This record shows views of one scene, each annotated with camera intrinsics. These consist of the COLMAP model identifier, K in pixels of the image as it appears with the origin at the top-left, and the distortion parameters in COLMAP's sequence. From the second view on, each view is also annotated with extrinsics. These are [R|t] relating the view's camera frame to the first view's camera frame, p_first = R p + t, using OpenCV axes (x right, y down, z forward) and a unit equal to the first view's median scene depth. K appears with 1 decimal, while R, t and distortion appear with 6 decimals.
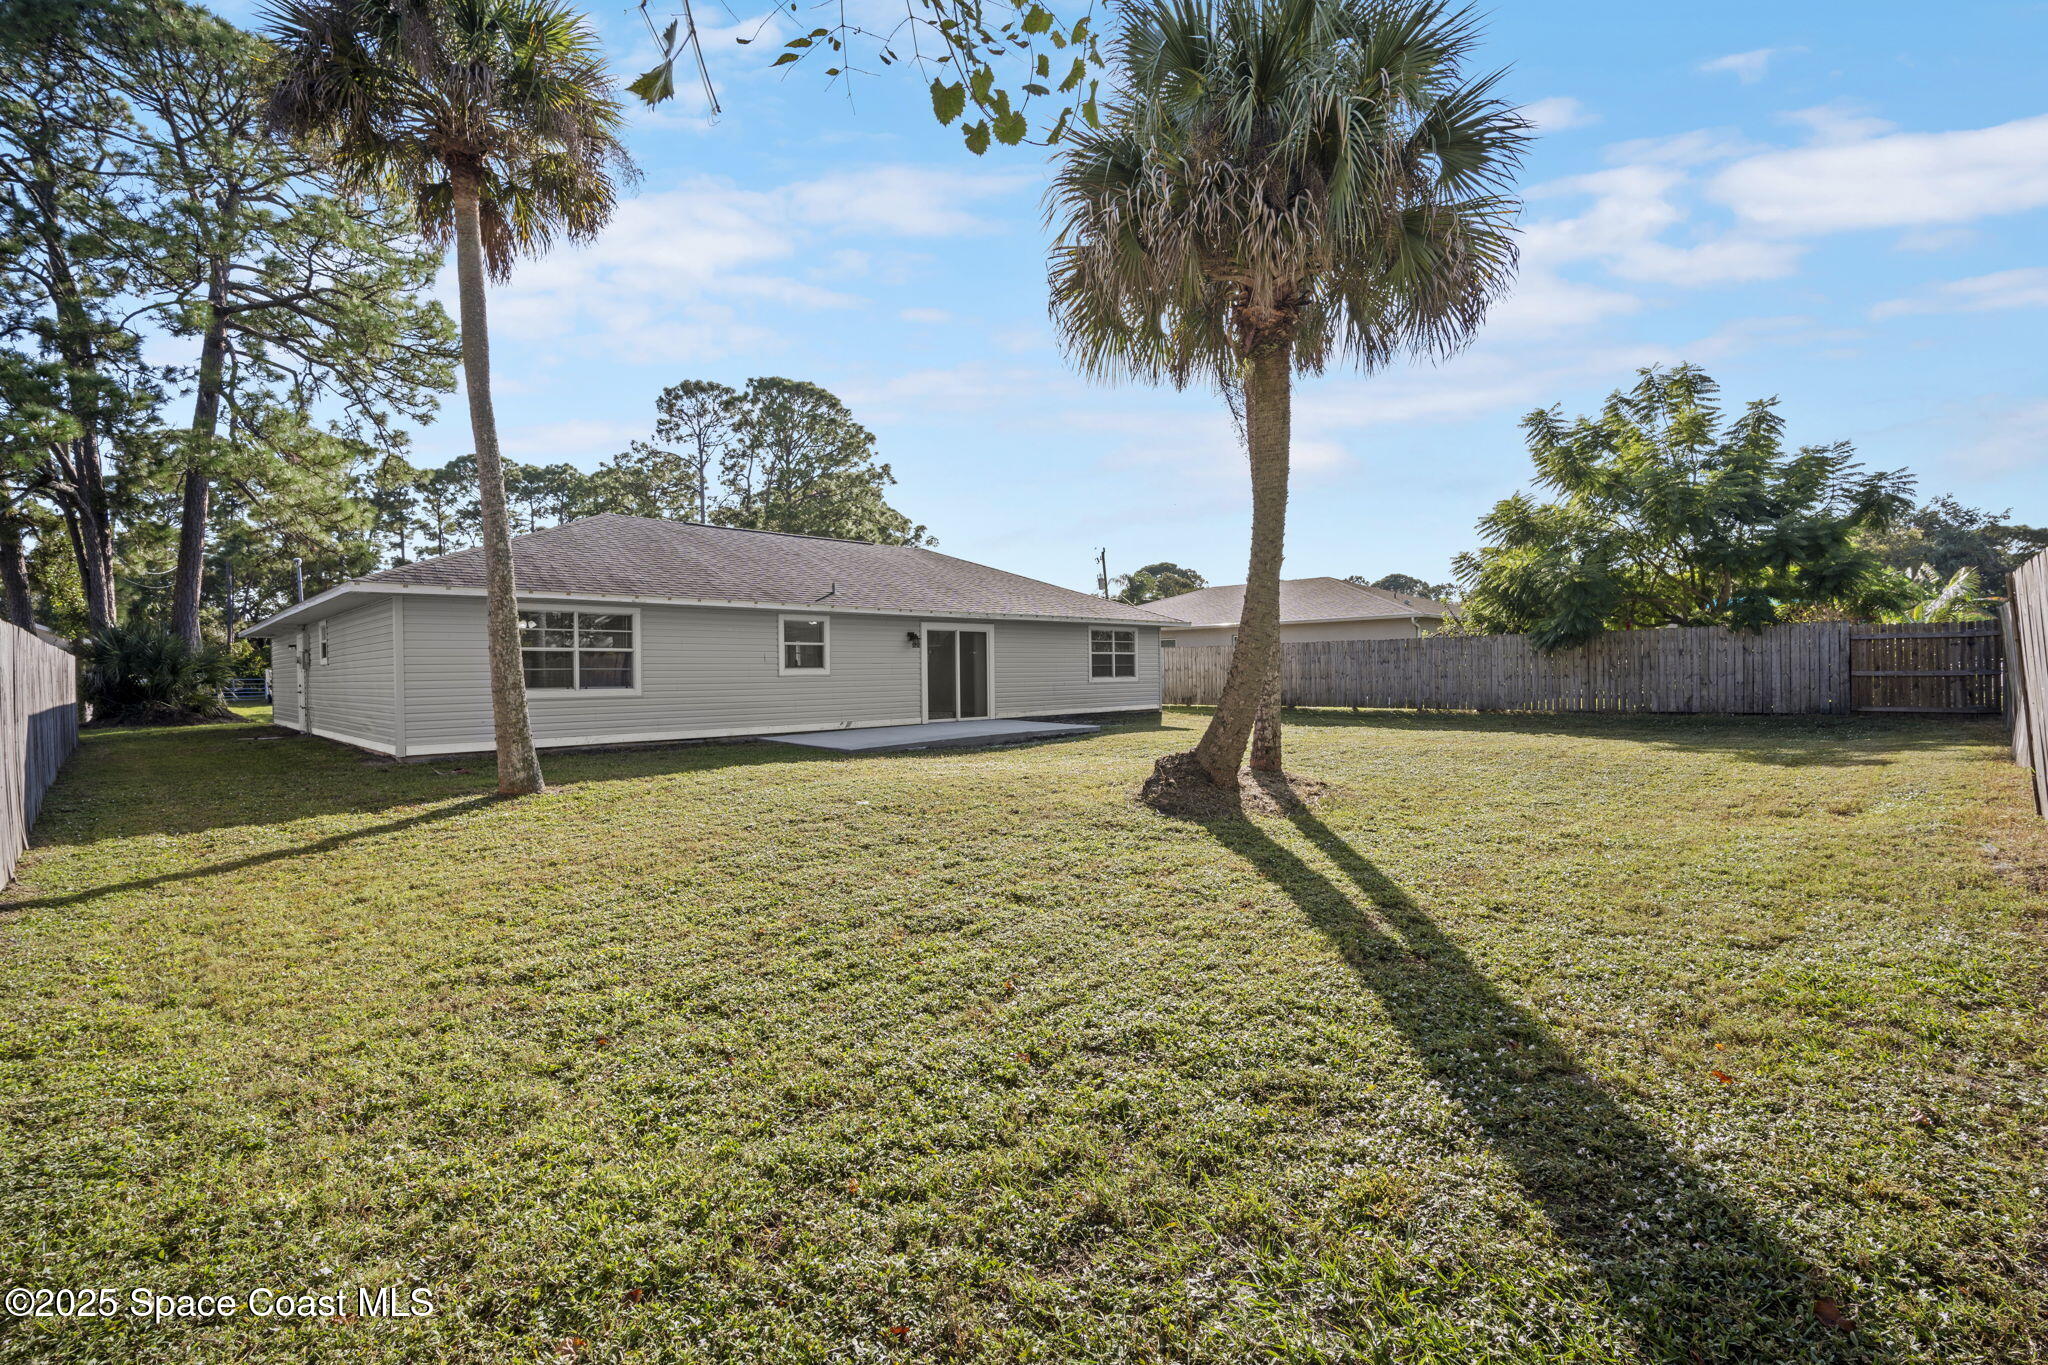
lens RADIAL K [[892.9, 0, 1020.7], [0, 892.9, 680.2], [0, 0, 1]] dist [-0.015540, 0.003995]
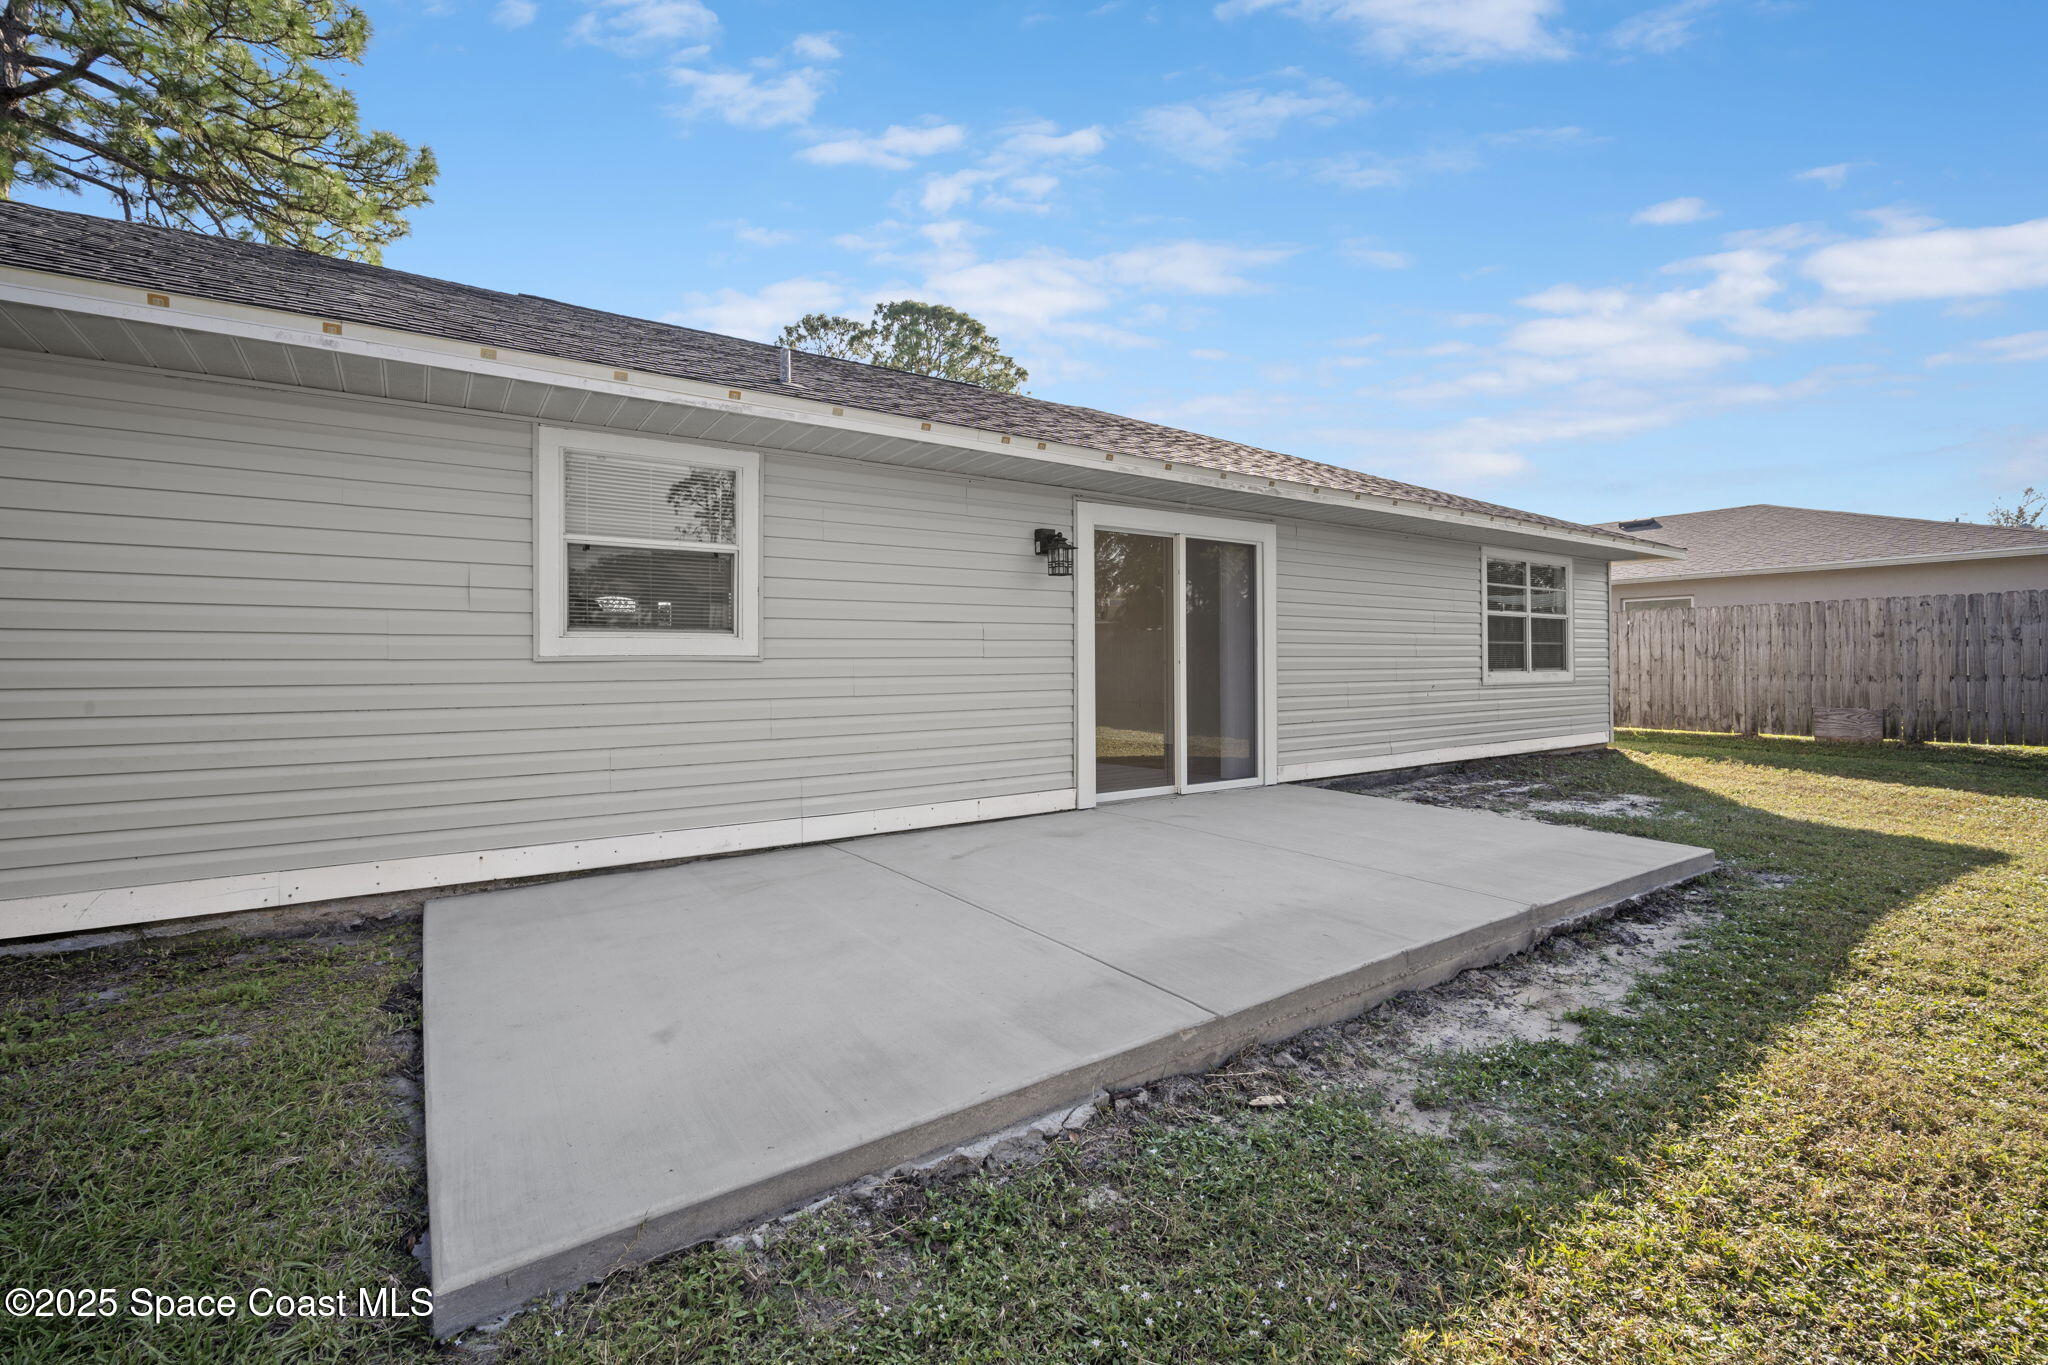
lens RADIAL K [[892.9, 0, 1020.7], [0, 892.9, 680.2], [0, 0, 1]] dist [-0.015540, 0.003995]
pose [[0.983872, 0.010844, -0.178547, -0.057740], [-0.009063, 0.999901, 0.010784, -0.001314], [0.178646, -0.008992, 0.983872, 0.535001]]
